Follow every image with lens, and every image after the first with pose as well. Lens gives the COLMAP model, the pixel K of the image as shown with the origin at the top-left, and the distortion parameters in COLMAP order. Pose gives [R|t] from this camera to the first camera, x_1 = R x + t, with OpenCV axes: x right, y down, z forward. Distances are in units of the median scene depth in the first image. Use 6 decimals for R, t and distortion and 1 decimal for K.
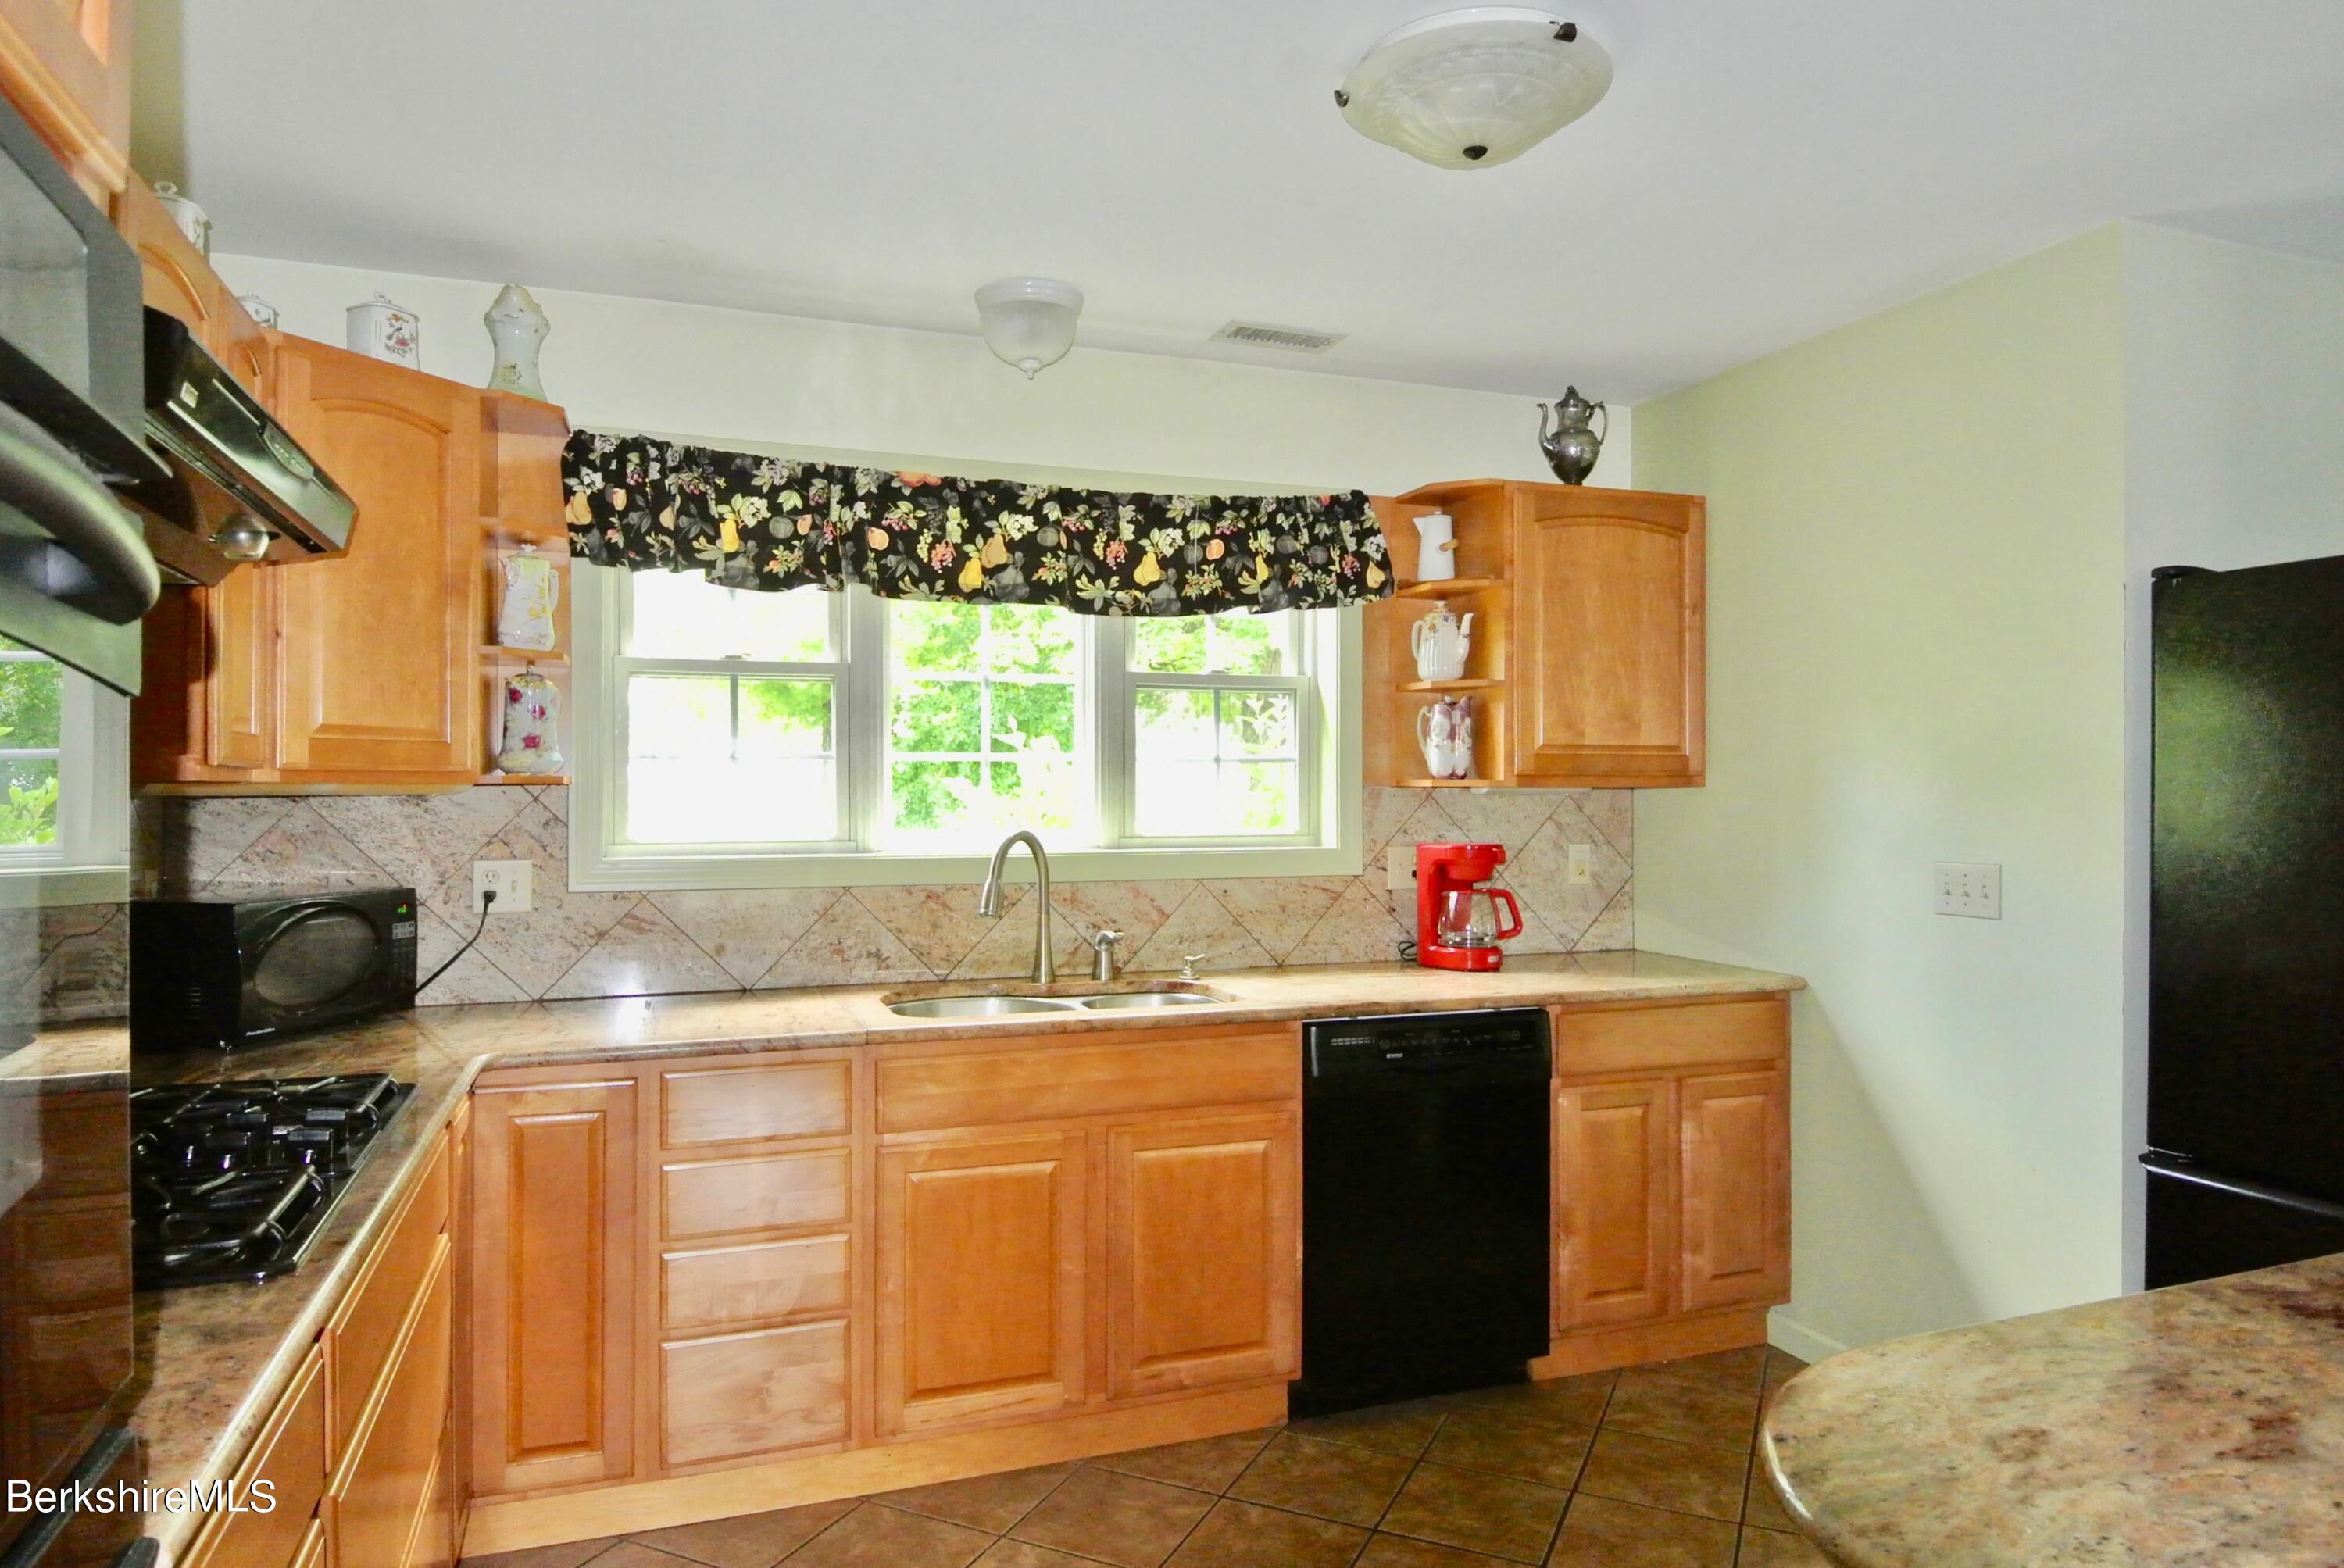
lens RADIAL K [[1442.8, 0, 1168.5], [0, 1442.8, 807.3], [0, 0, 1]] dist [0.002913, -0.000048]
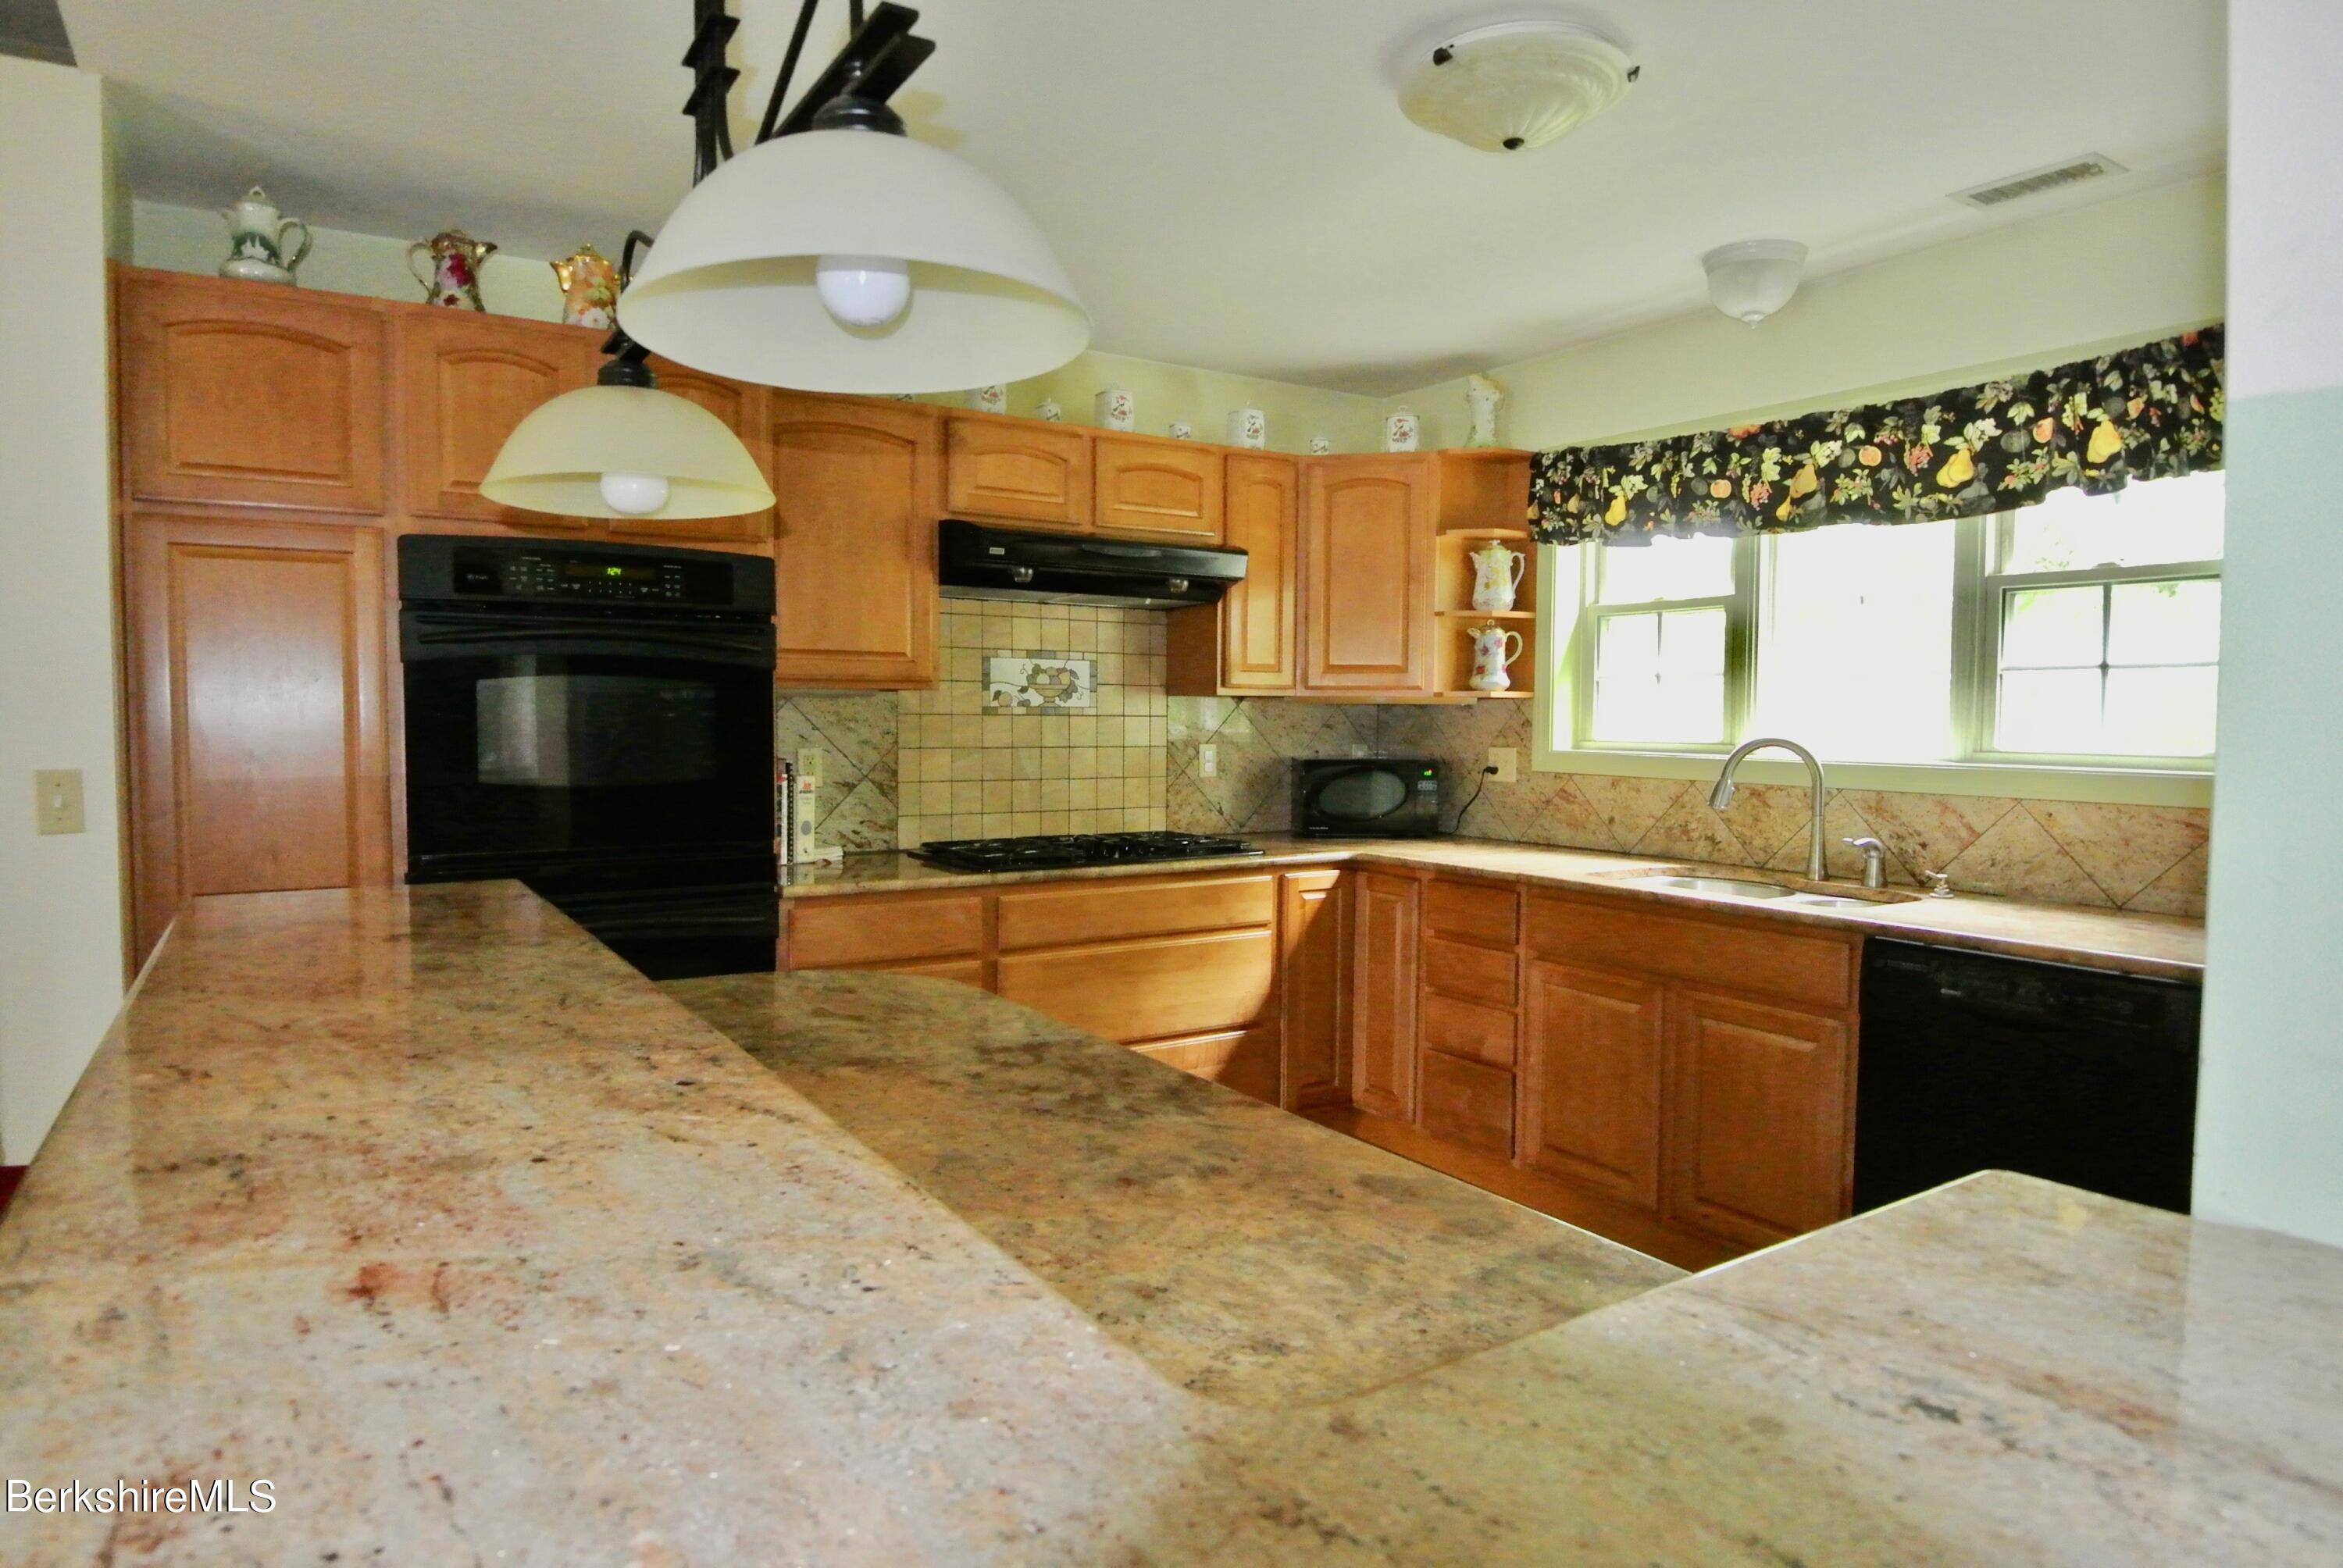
lens RADIAL K [[1380.1, 0, 1171.5], [0, 1380.1, 784.0], [0, 0, 1]] dist [0.004610, -0.023056]
pose [[0.213032, 0.057011, -0.975381, 0.804276], [-0.011443, 0.998373, 0.055855, -0.002148], [0.976978, -0.000738, 0.213338, 0.311035]]
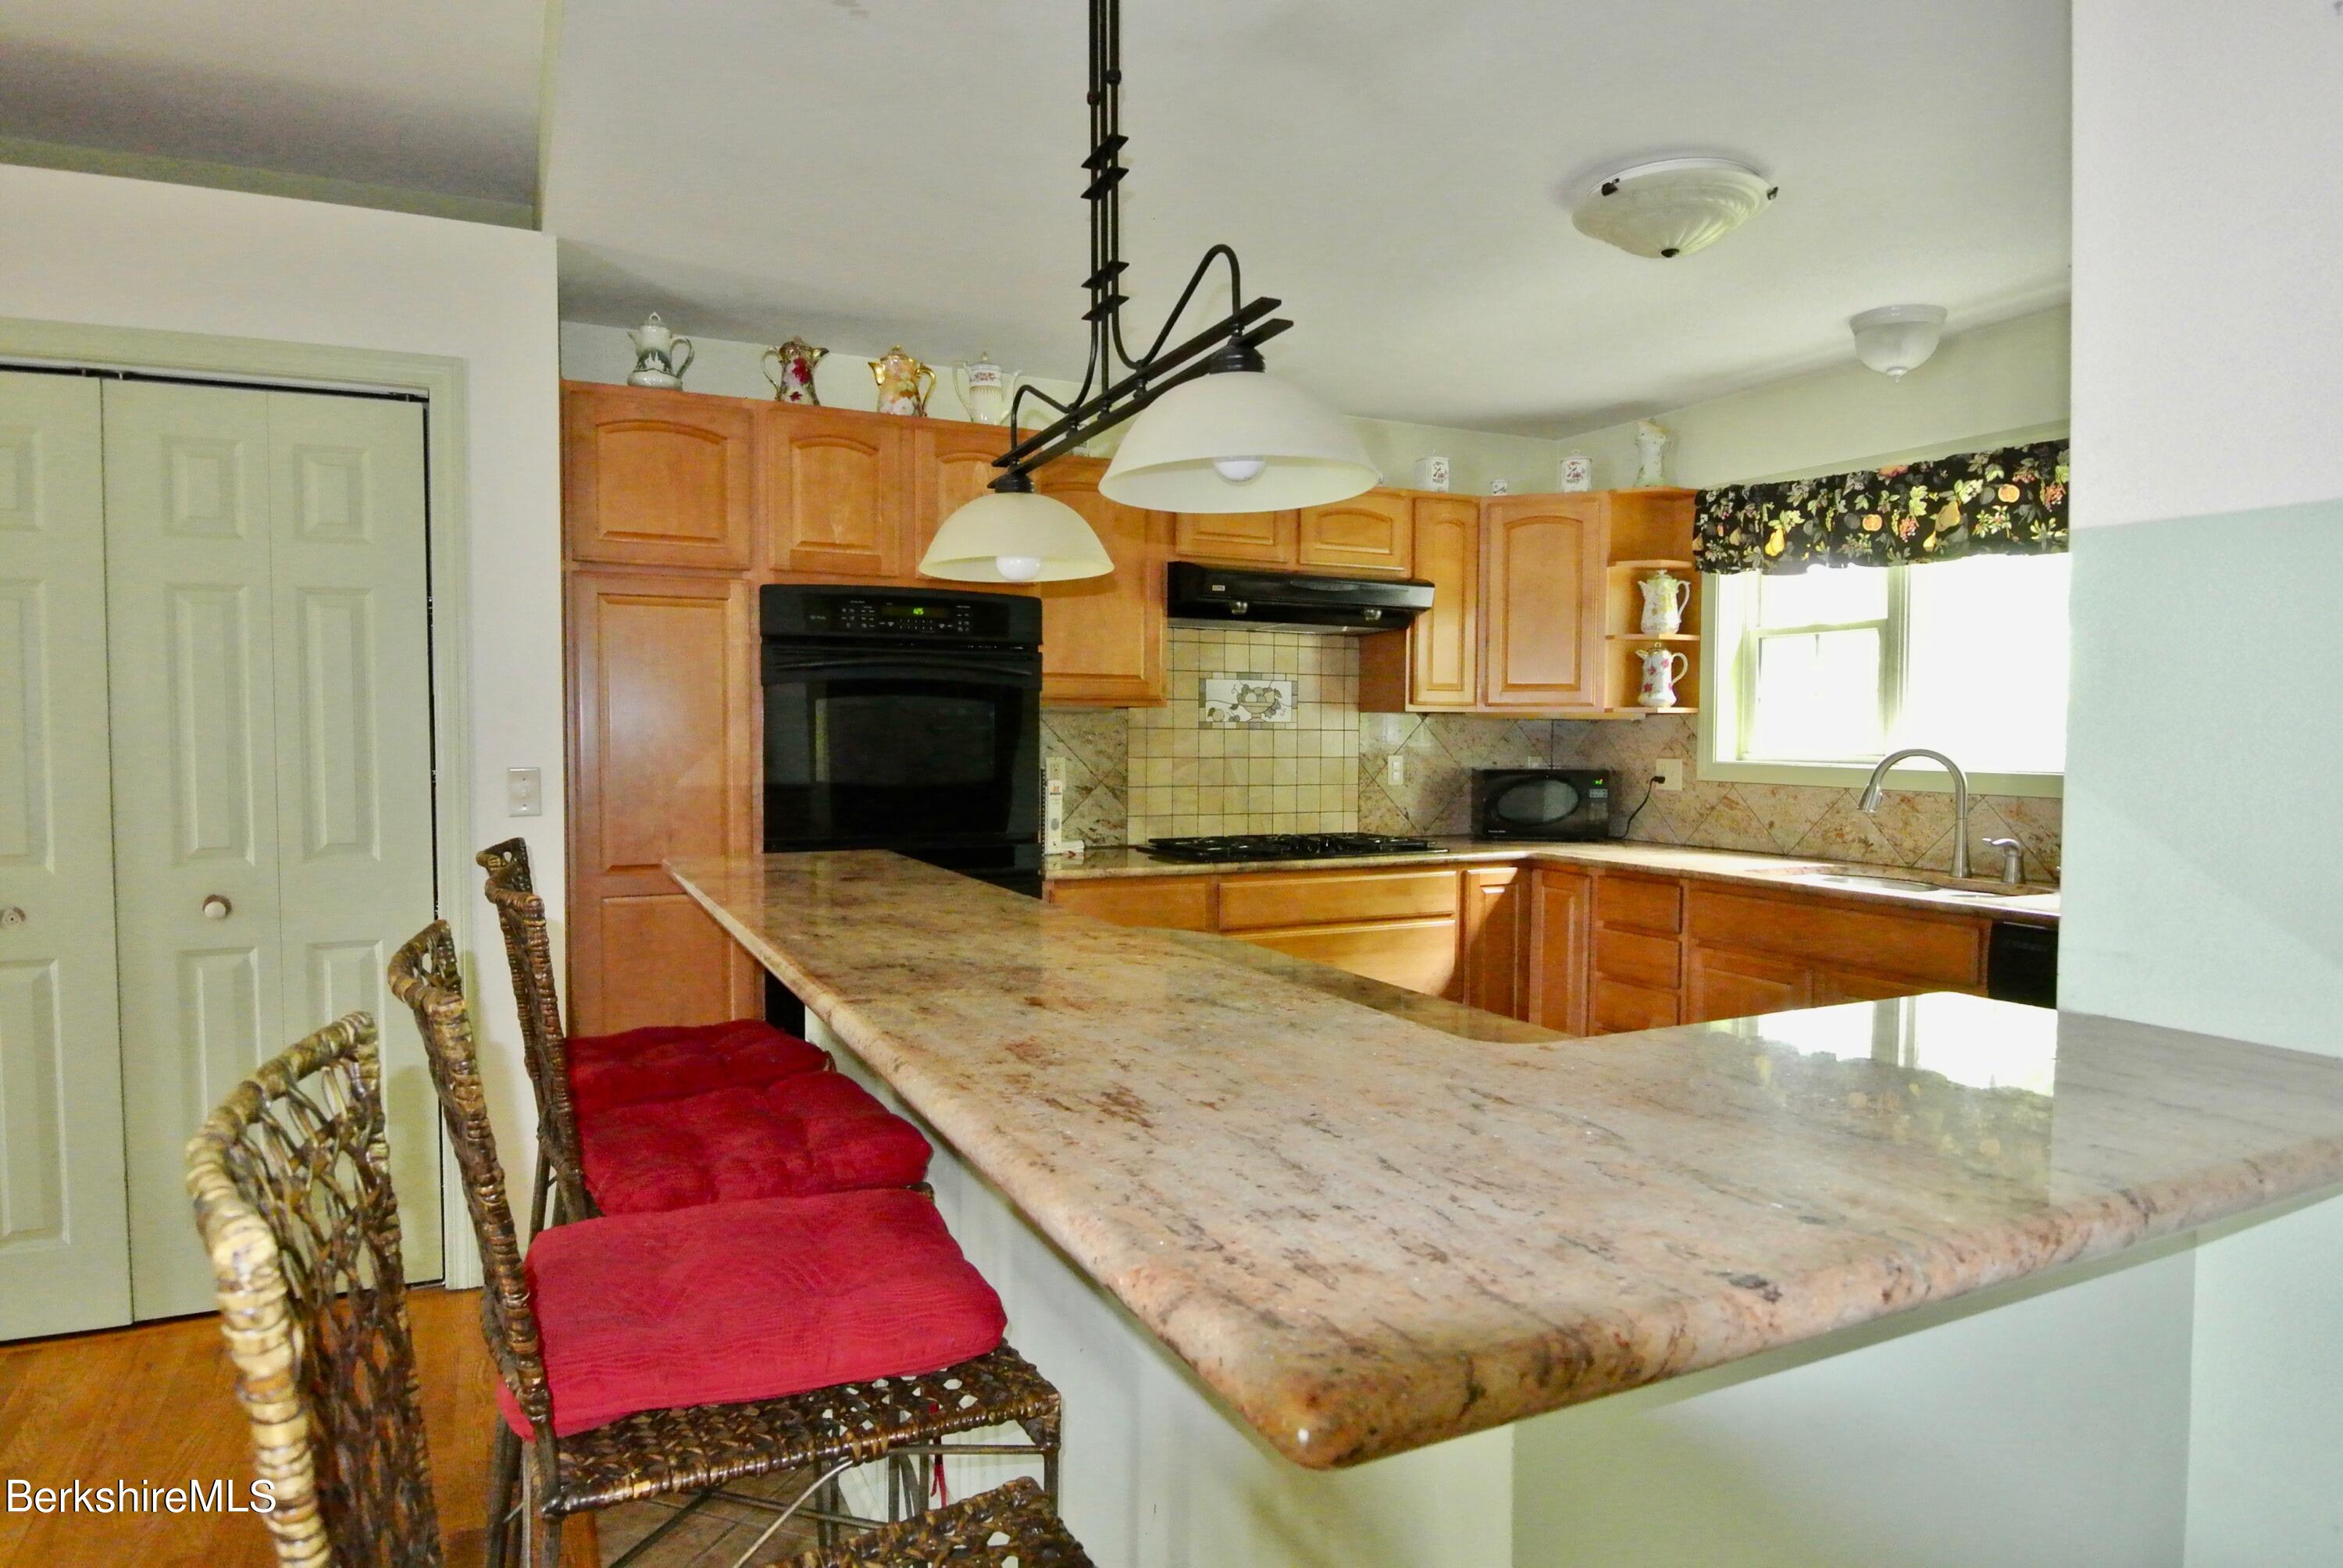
lens RADIAL K [[1380.1, 0, 1171.5], [0, 1380.1, 784.0], [0, 0, 1]] dist [0.004610, -0.023056]
pose [[0.096115, 0.043611, -0.994414, 0.967133], [-0.010546, 0.999028, 0.042794, 0.003130], [0.995314, 0.006374, 0.096482, 0.245694]]
